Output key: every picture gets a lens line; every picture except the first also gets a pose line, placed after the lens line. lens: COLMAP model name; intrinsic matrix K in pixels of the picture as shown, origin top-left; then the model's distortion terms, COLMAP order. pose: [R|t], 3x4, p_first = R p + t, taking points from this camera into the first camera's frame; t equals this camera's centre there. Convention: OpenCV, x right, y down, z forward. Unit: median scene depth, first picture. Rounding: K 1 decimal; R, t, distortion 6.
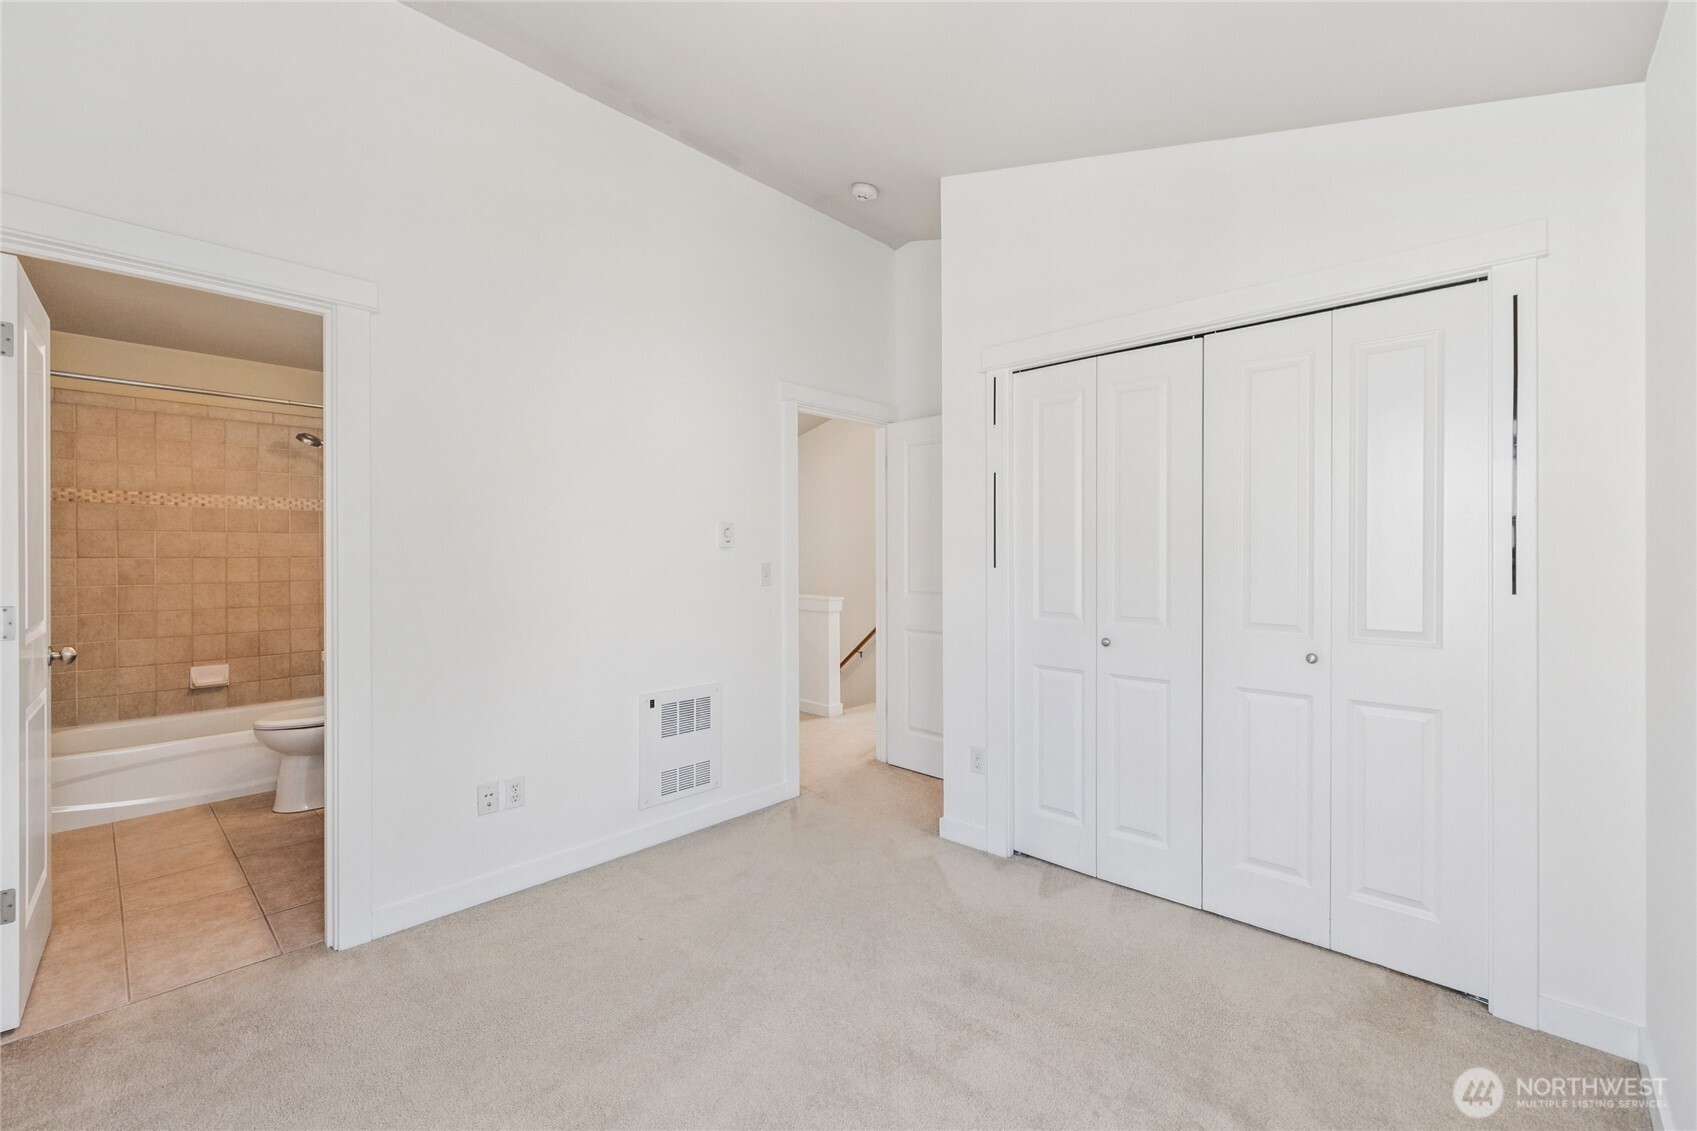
lens RADIAL K [[721.3, 0, 859.6], [0, 721.3, 564.3], [0, 0, 1]] dist [0.000032, 0.000350]
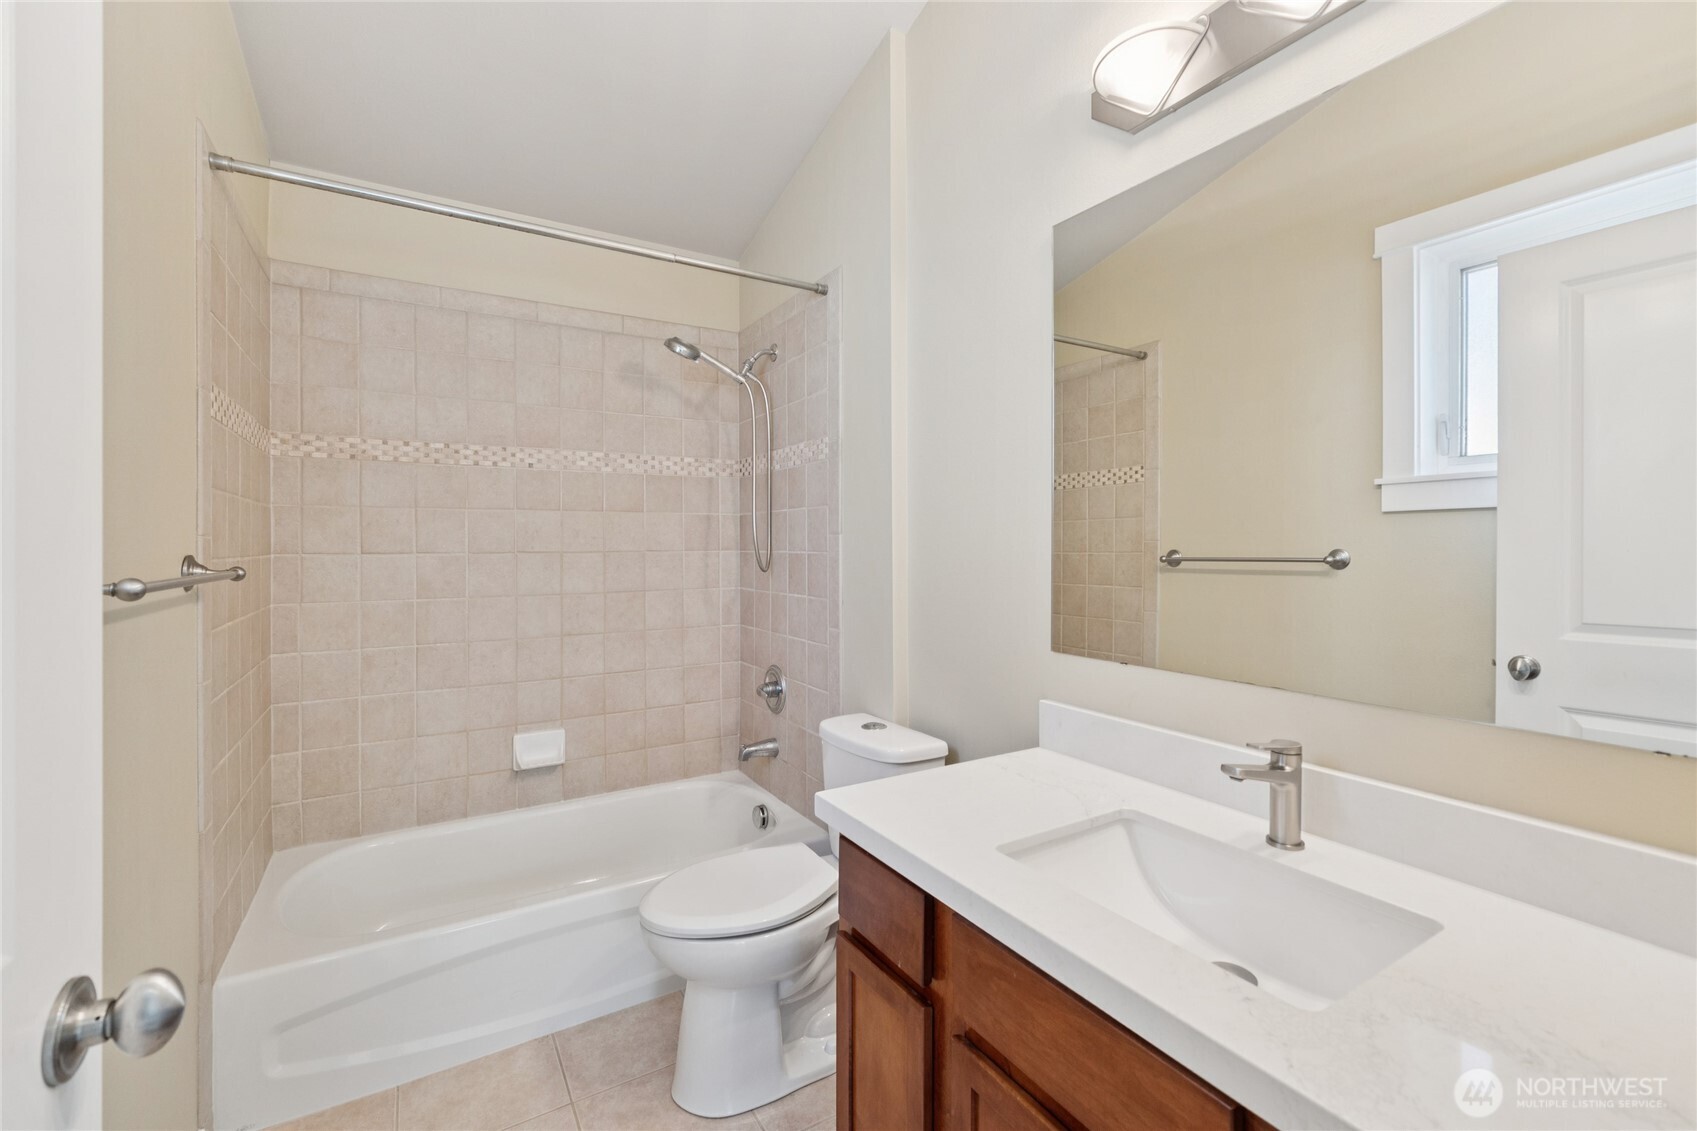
lens RADIAL K [[721.3, 0, 845.9], [0, 721.3, 555.6], [0, 0, 1]] dist [0.000032, 0.000350]
pose [[0.959657, -0.003286, -0.281154, -0.489715], [0.001808, 0.999983, -0.005515, -0.003062], [0.281168, 0.004784, 0.959647, 0.497568]]
